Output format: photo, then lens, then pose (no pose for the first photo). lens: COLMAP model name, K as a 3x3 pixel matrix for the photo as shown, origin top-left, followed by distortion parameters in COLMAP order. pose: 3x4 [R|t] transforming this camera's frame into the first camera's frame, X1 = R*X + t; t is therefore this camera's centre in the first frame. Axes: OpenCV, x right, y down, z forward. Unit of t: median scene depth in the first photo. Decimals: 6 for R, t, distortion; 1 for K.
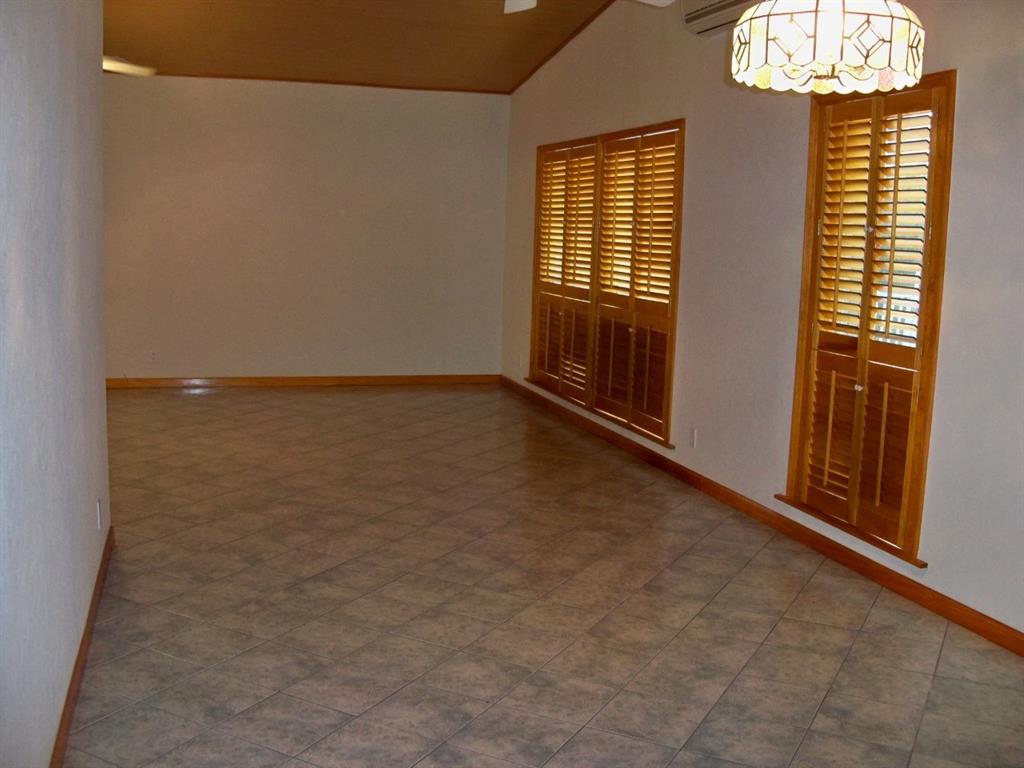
lens RADIAL K [[1049.2, 0, 516.0], [0, 1049.2, 383.3], [0, 0, 1]] dist [-0.157421, 0.000000]
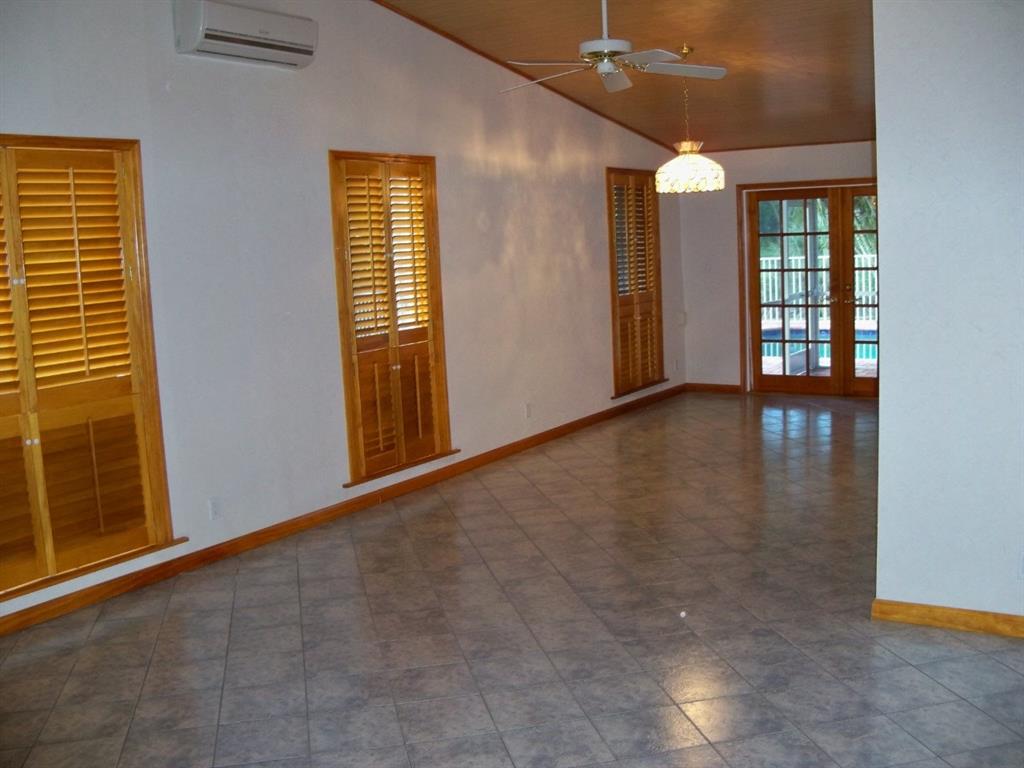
lens RADIAL K [[1049.2, 0, 516.7], [0, 1049.2, 384.9], [0, 0, 1]] dist [-0.157421, 0.000000]
pose [[-0.649238, -0.102791, 0.753608, -0.875728], [0.137649, 0.958585, 0.249335, -0.313502], [-0.748026, 0.265610, -0.608201, 1.790581]]
